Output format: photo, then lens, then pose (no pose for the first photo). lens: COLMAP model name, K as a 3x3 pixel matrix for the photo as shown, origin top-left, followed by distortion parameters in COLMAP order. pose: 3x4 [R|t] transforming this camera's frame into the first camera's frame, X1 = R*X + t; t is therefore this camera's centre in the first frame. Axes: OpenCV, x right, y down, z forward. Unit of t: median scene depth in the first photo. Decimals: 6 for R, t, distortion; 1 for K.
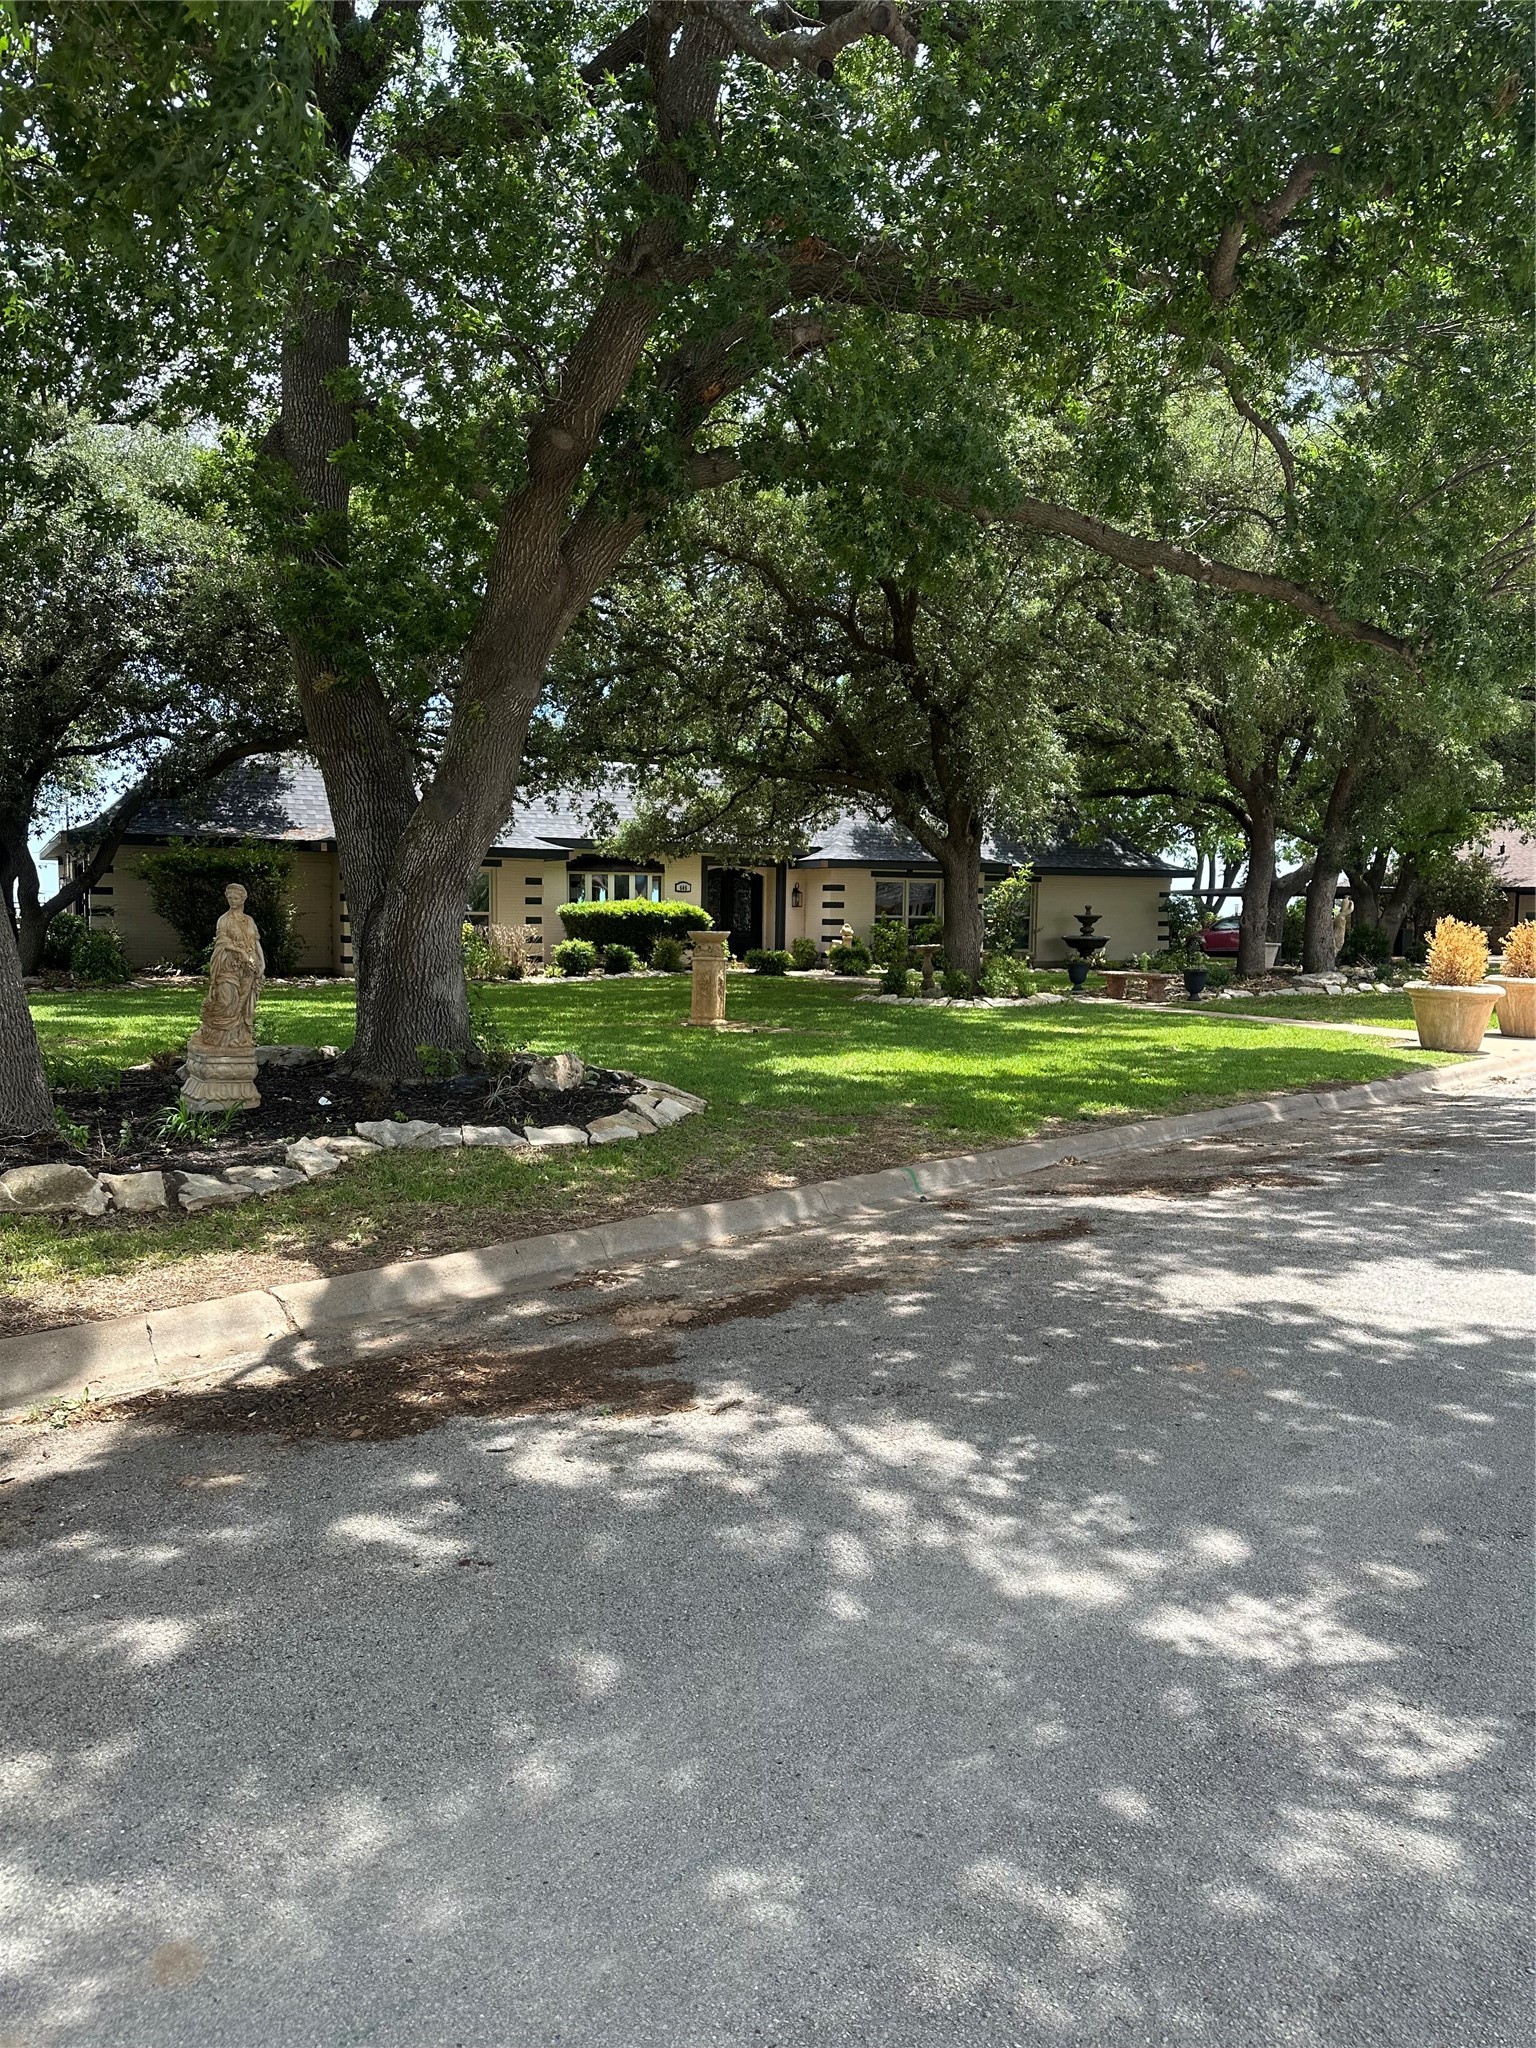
lens RADIAL K [[1442.1, 0, 768.0], [0, 1442.1, 1024.0], [0, 0, 1]] dist [0.166763, -0.282841]
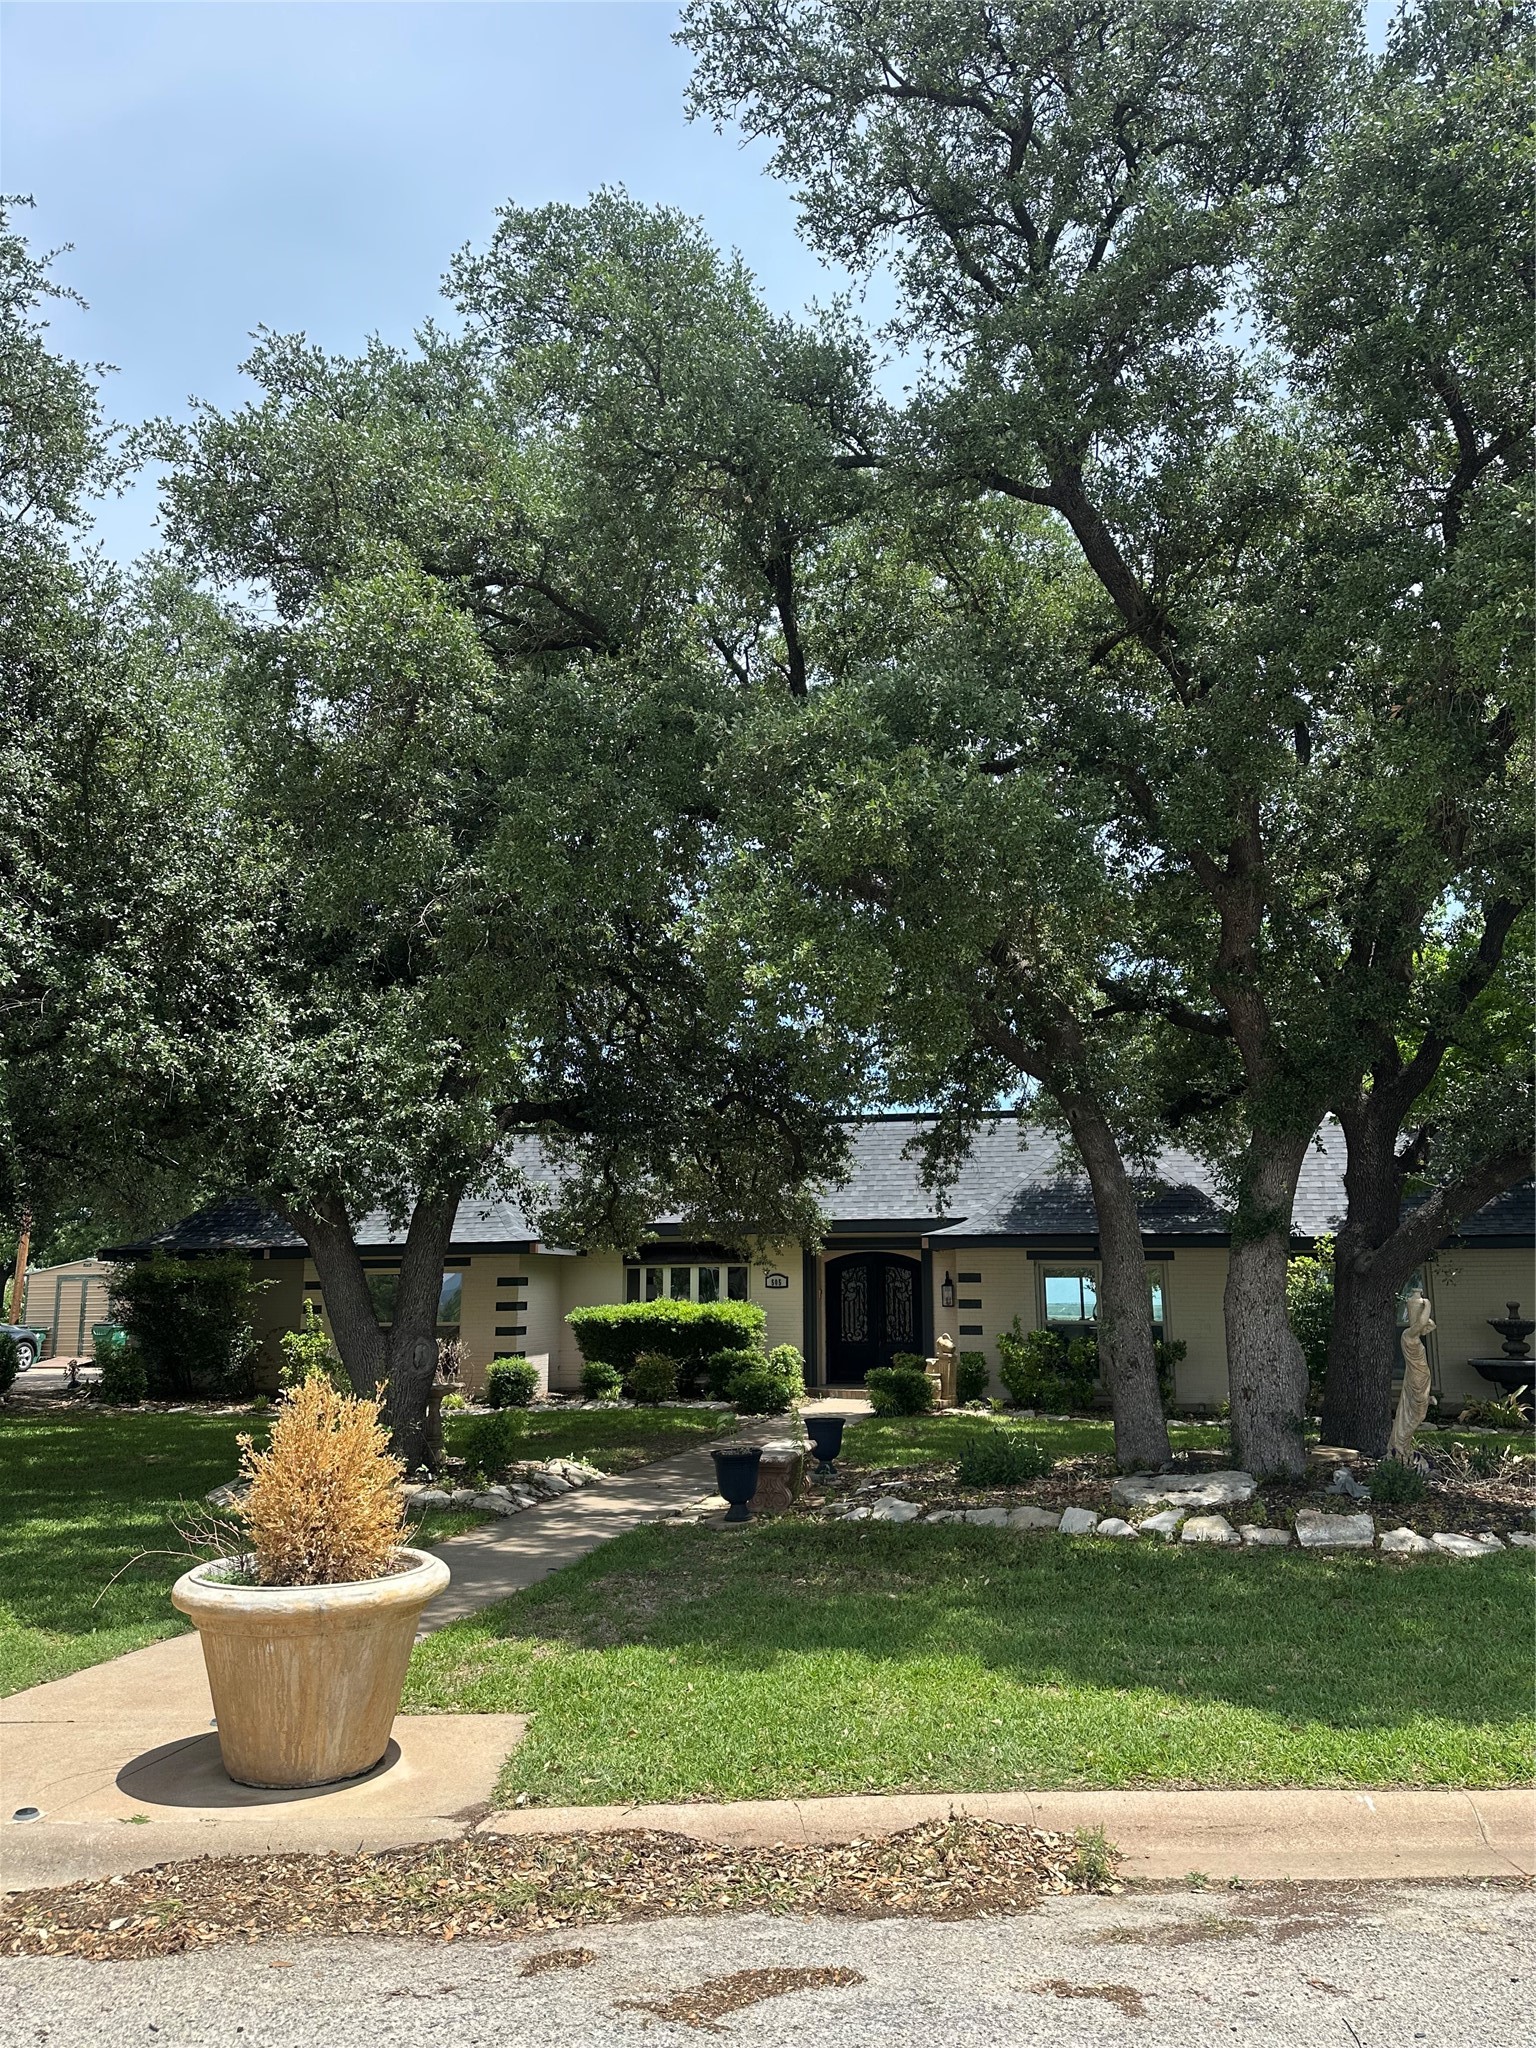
lens RADIAL K [[1470.4, 0, 768.7], [0, 1470.4, 1031.5], [0, 0, 1]] dist [0.141422, -0.157501]
pose [[0.729878, -0.133173, -0.670479, 0.450874], [-0.038819, 0.971182, -0.235158, -0.040084], [0.682474, 0.197664, 0.703675, 0.432120]]
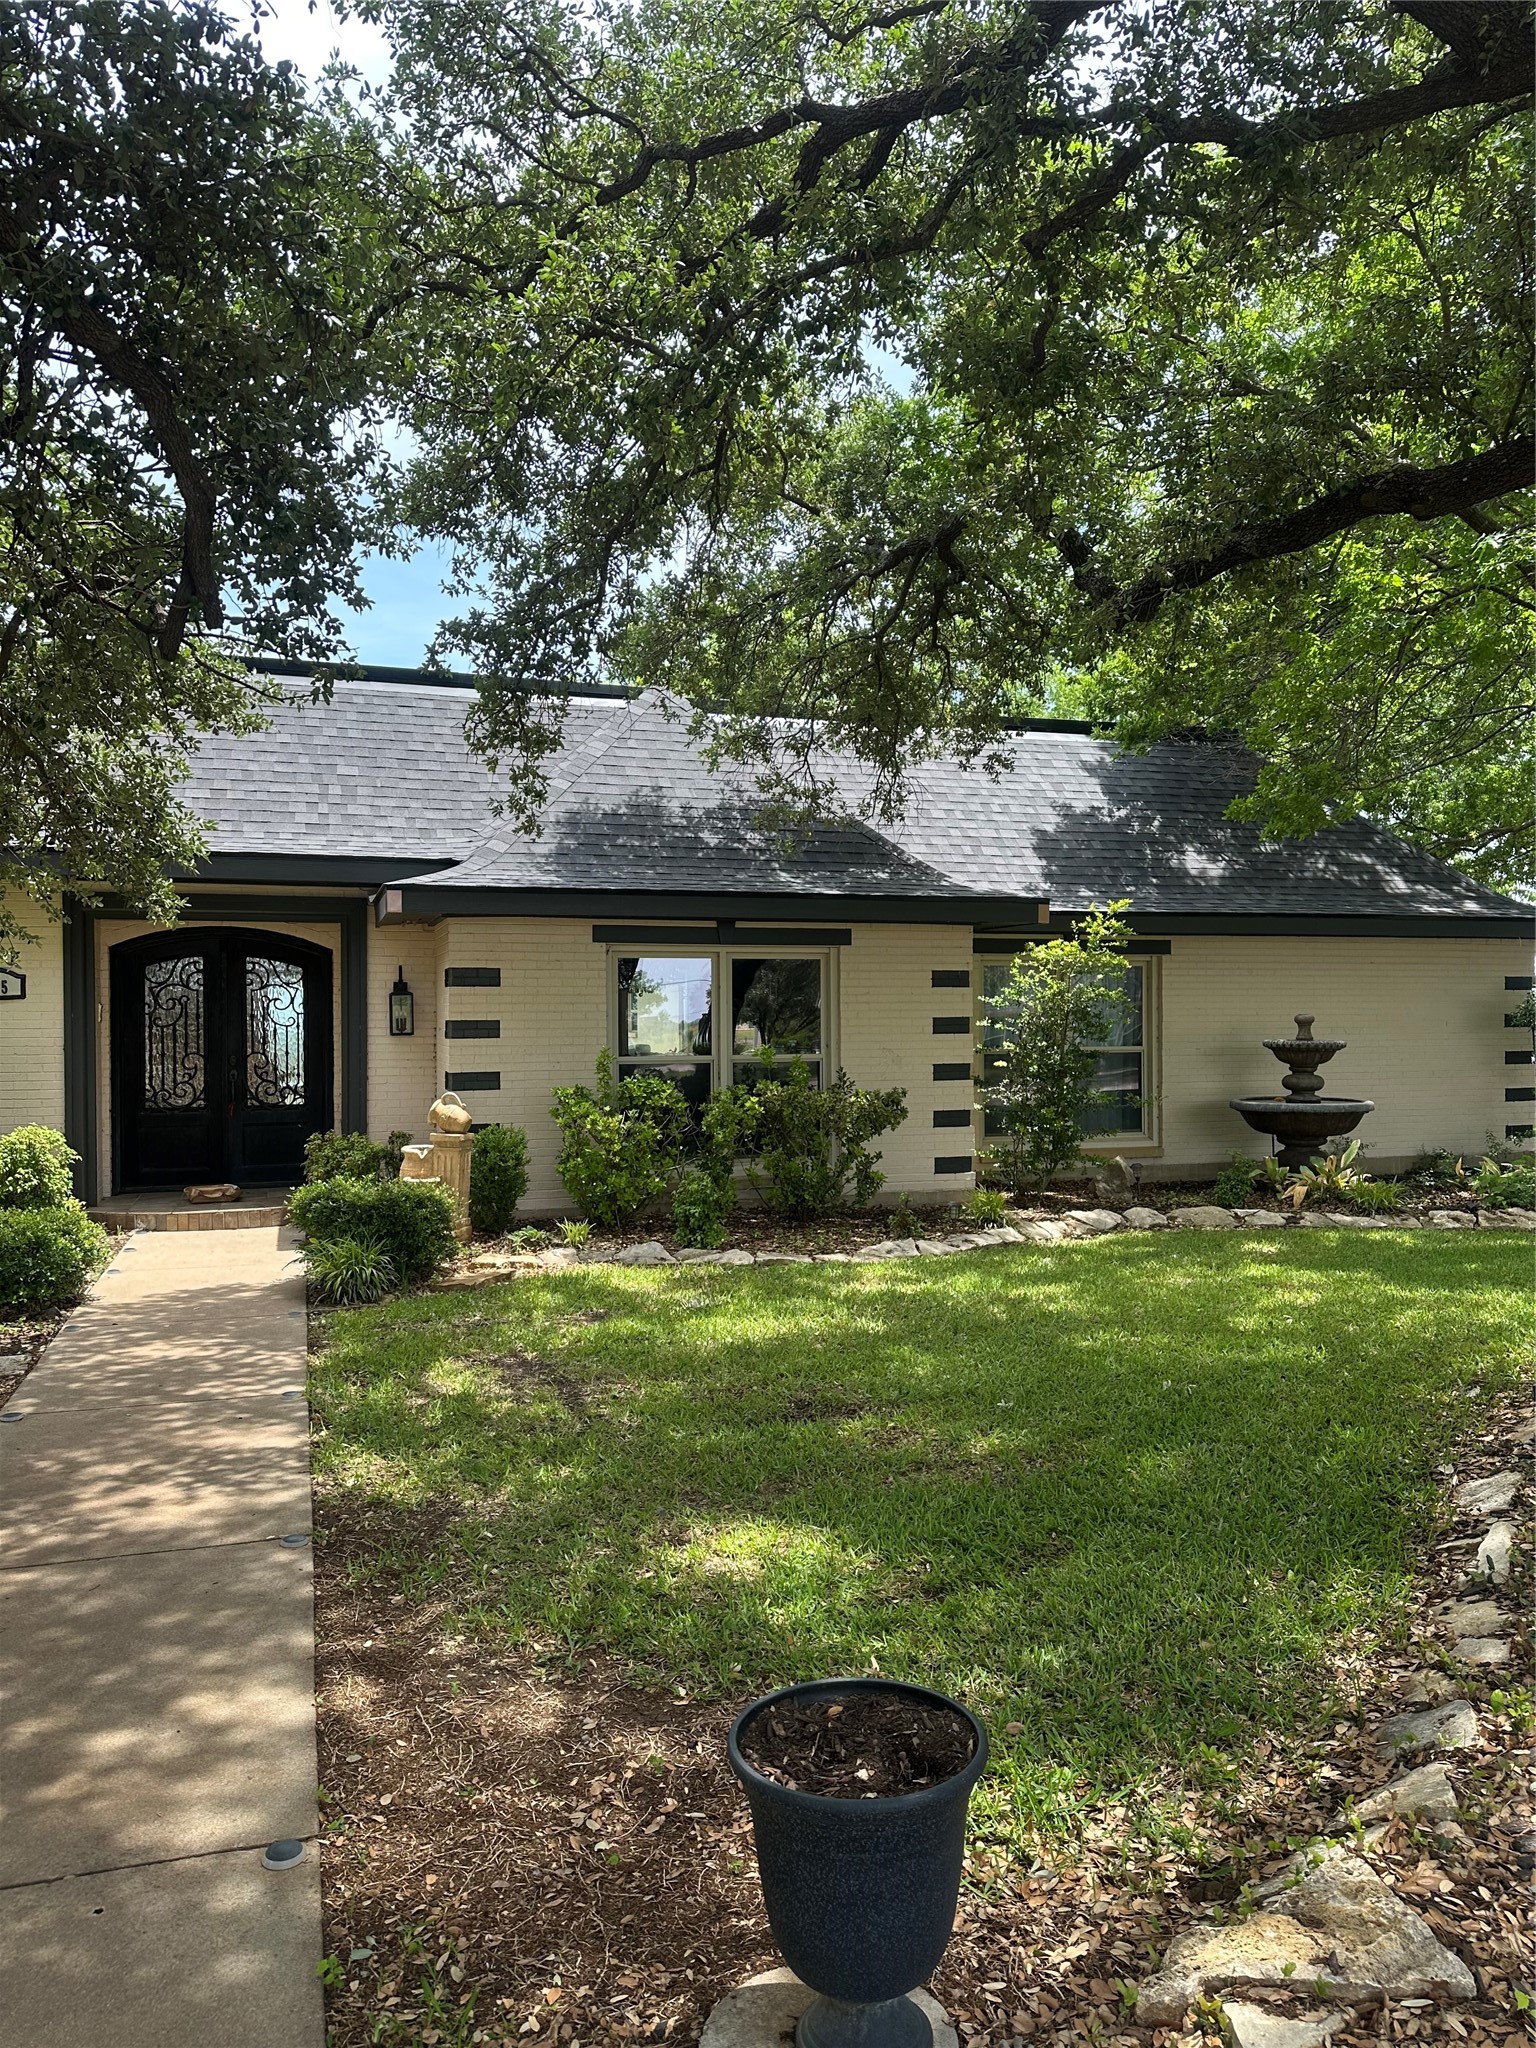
lens RADIAL K [[1373.5, 0, 767.5], [0, 1373.5, 1031.2], [0, 0, 1]] dist [0.147133, -0.231283]
pose [[0.985001, -0.014333, -0.171950, 0.164258], [0.003290, 0.997923, -0.064331, -0.061606], [0.172515, 0.062800, 0.983003, 0.704348]]
